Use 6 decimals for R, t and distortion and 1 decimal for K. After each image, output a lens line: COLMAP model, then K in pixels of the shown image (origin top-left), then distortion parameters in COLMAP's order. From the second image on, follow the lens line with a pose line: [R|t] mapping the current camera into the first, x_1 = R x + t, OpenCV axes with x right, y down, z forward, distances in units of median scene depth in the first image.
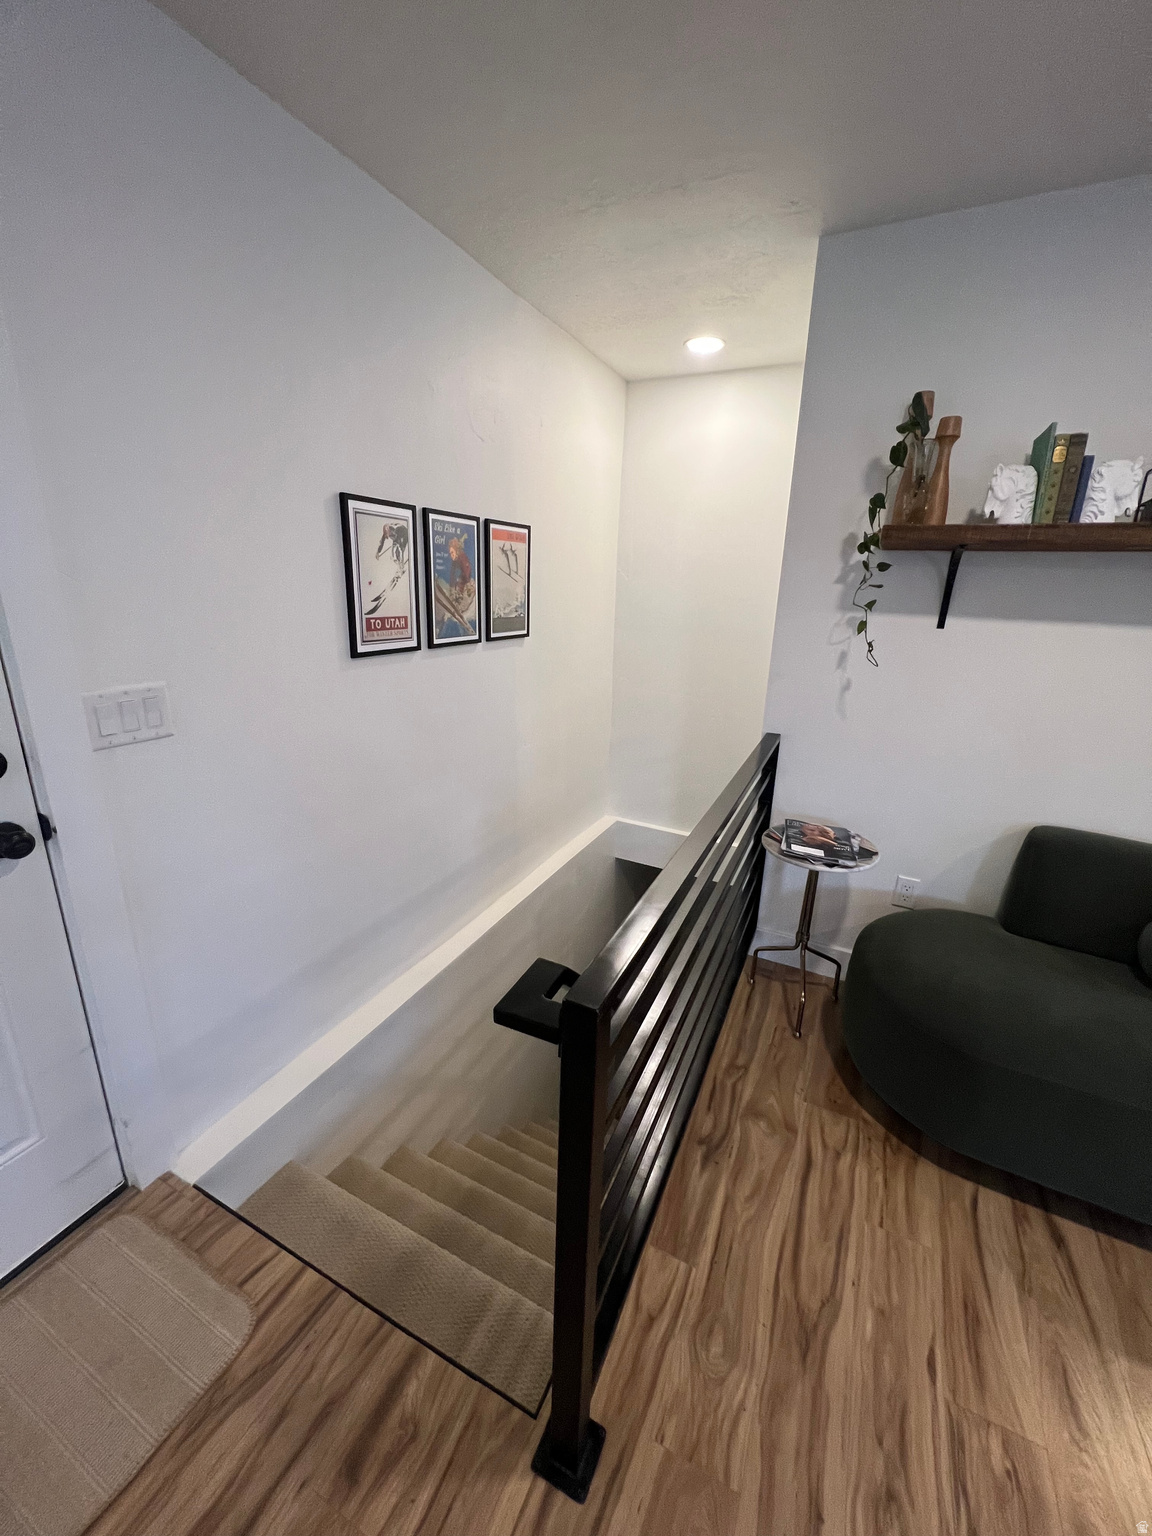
lens RADIAL K [[611.8, 0, 575.5], [0, 611.8, 763.9], [0, 0, 1]] dist [-0.001697, 0.000523]
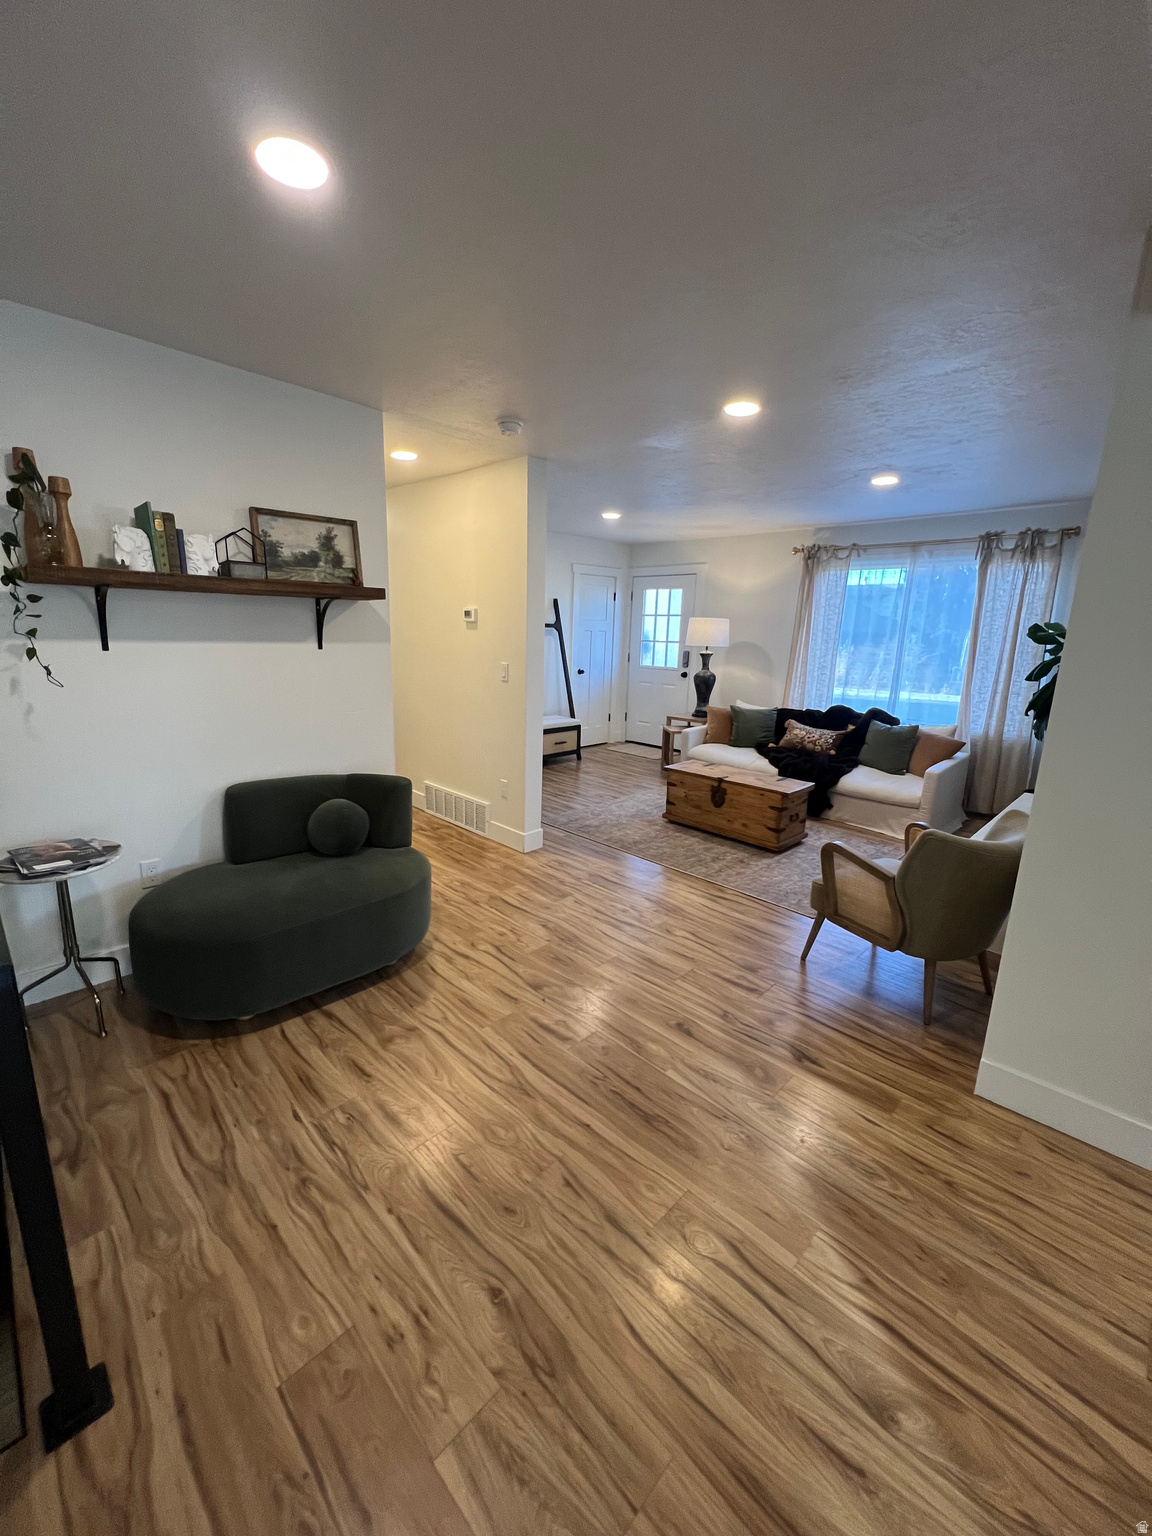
lens RADIAL K [[611.8, 0, 572.7], [0, 611.8, 763.5], [0, 0, 1]] dist [-0.001697, 0.000523]
pose [[0.324365, -0.224308, 0.918952, -0.294533], [0.251814, 0.956899, 0.144687, 0.053871], [-0.911799, 0.184474, 0.366868, -0.266102]]
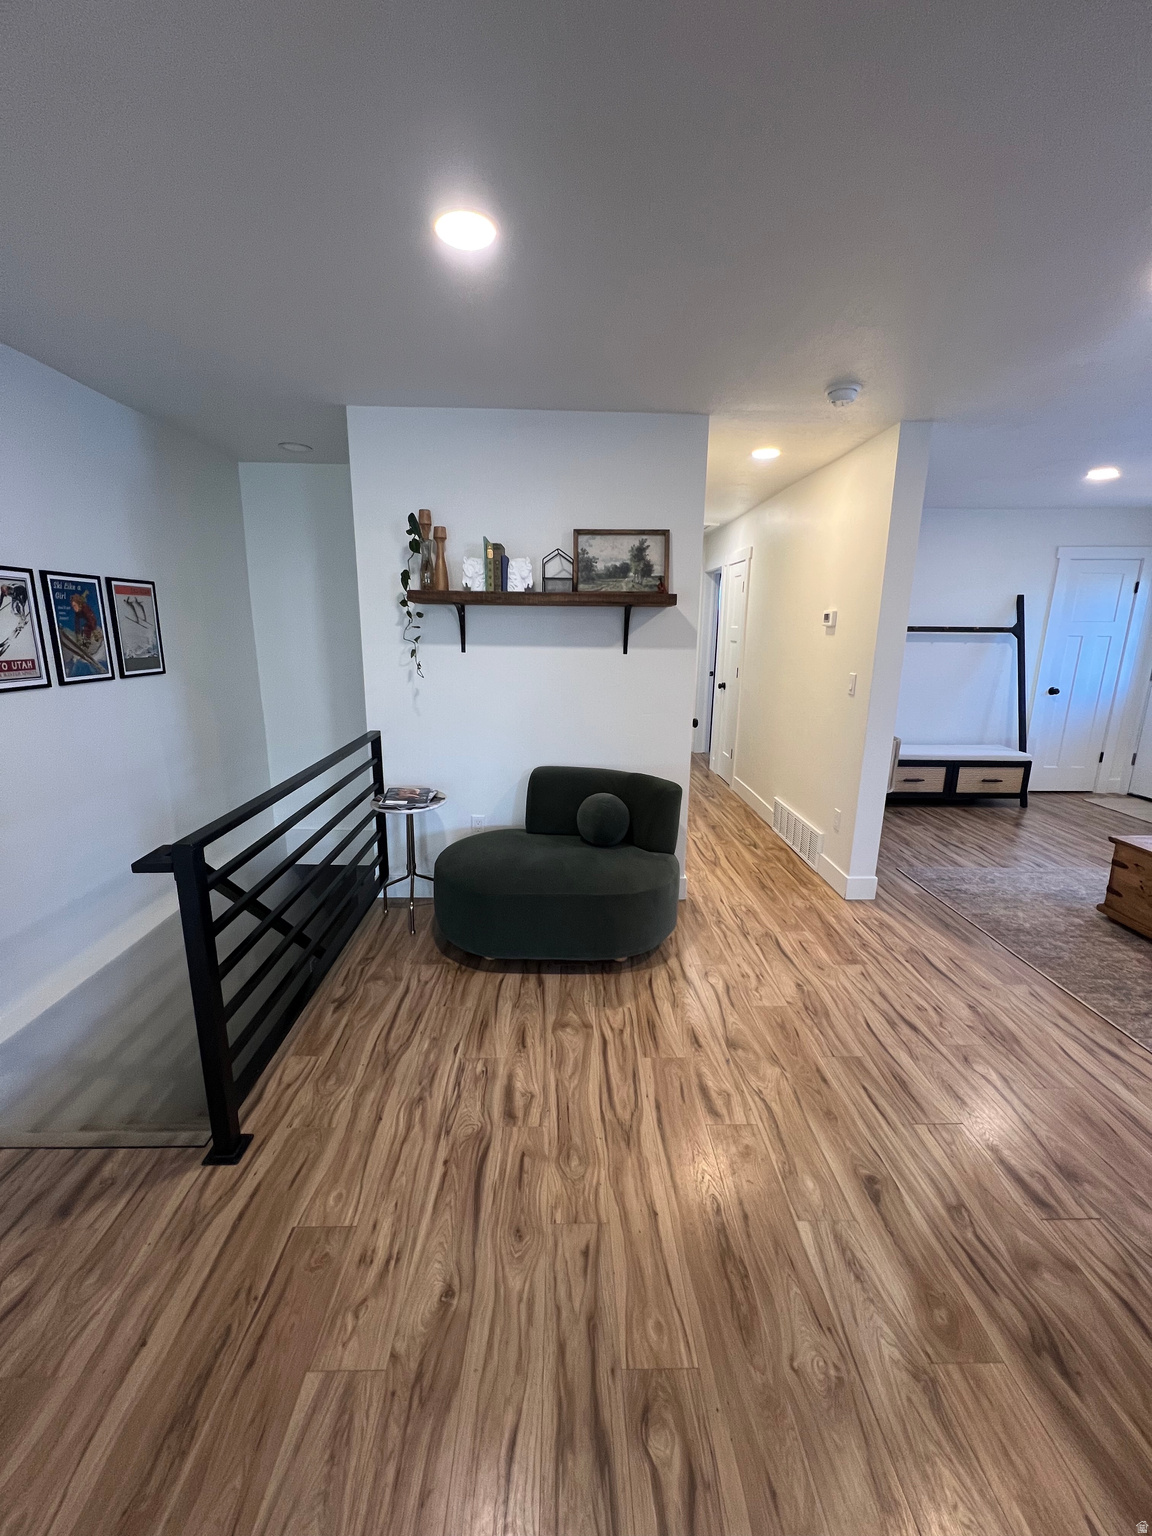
lens RADIAL K [[611.8, 0, 573.8], [0, 611.8, 762.6], [0, 0, 1]] dist [-0.001697, 0.000523]
pose [[0.889631, -0.117112, 0.441408, 0.133730], [0.142903, 0.989408, -0.025507, 0.166081], [-0.433745, 0.085771, 0.896944, -0.608765]]
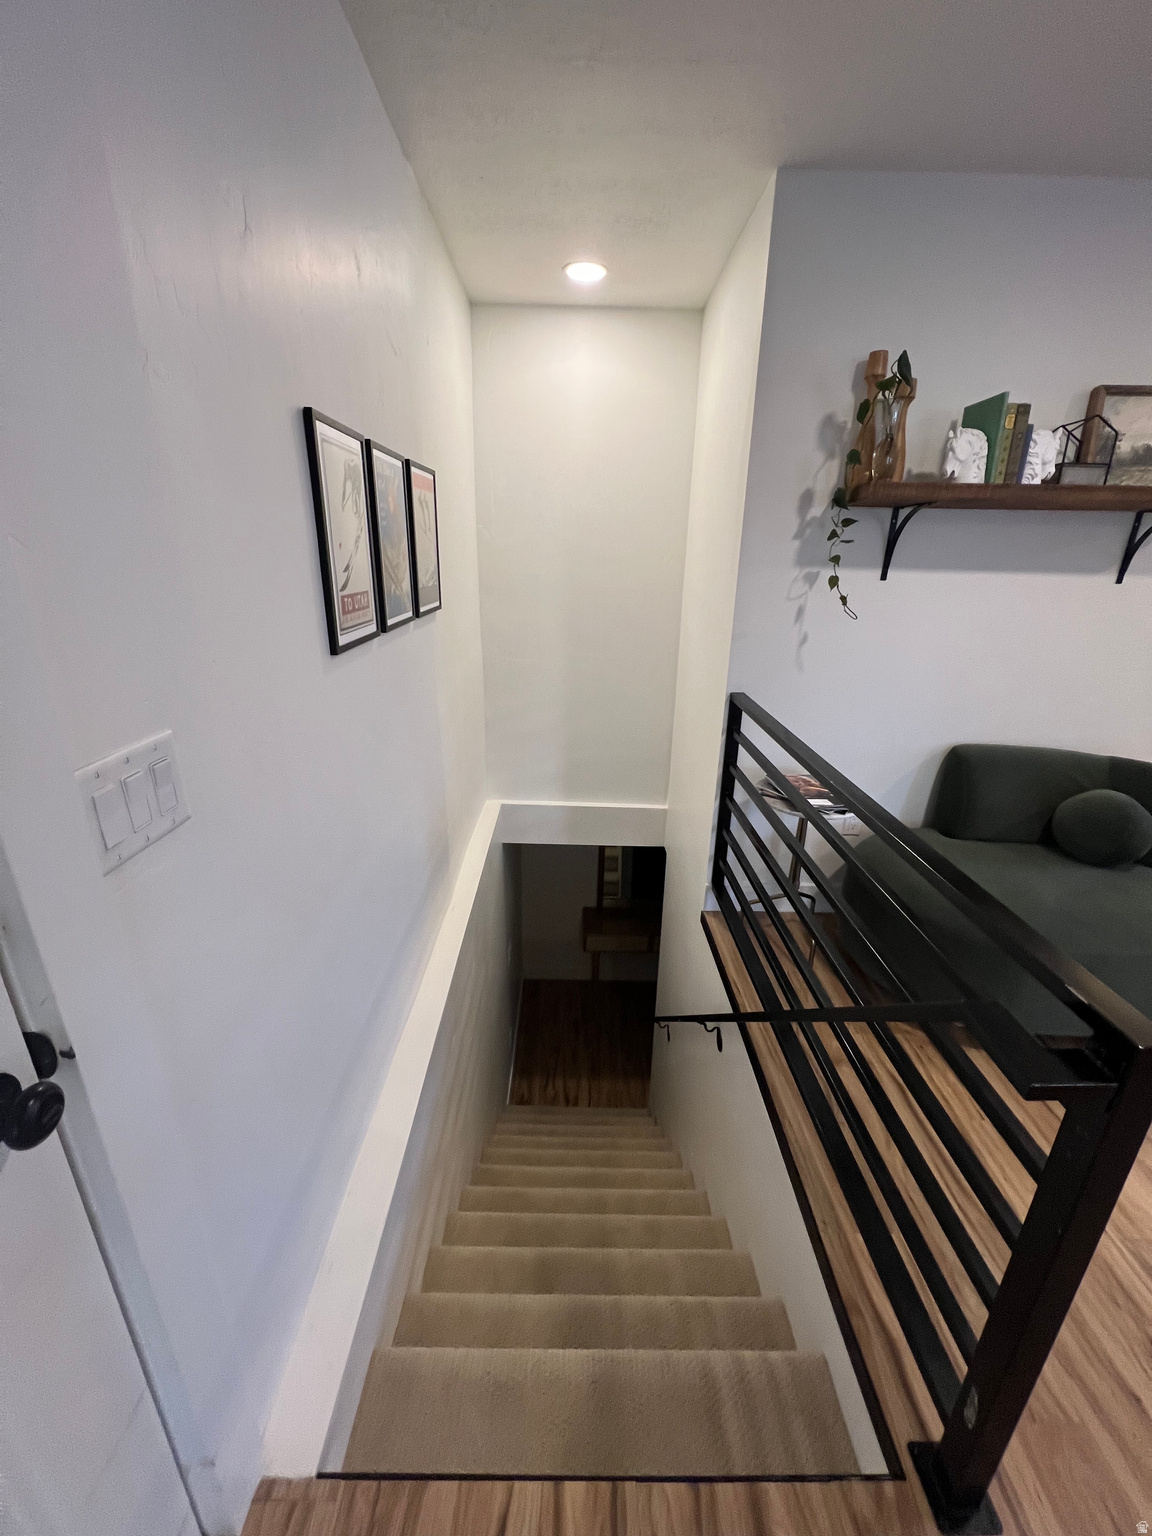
lens RADIAL K [[611.8, 0, 578.1], [0, 611.8, 764.2], [0, 0, 1]] dist [-0.001697, 0.000523]
pose [[0.897207, -0.161237, 0.411123, -0.456474], [0.135526, 0.986571, 0.091156, -0.081926], [-0.420300, -0.026068, 0.907011, 0.264744]]
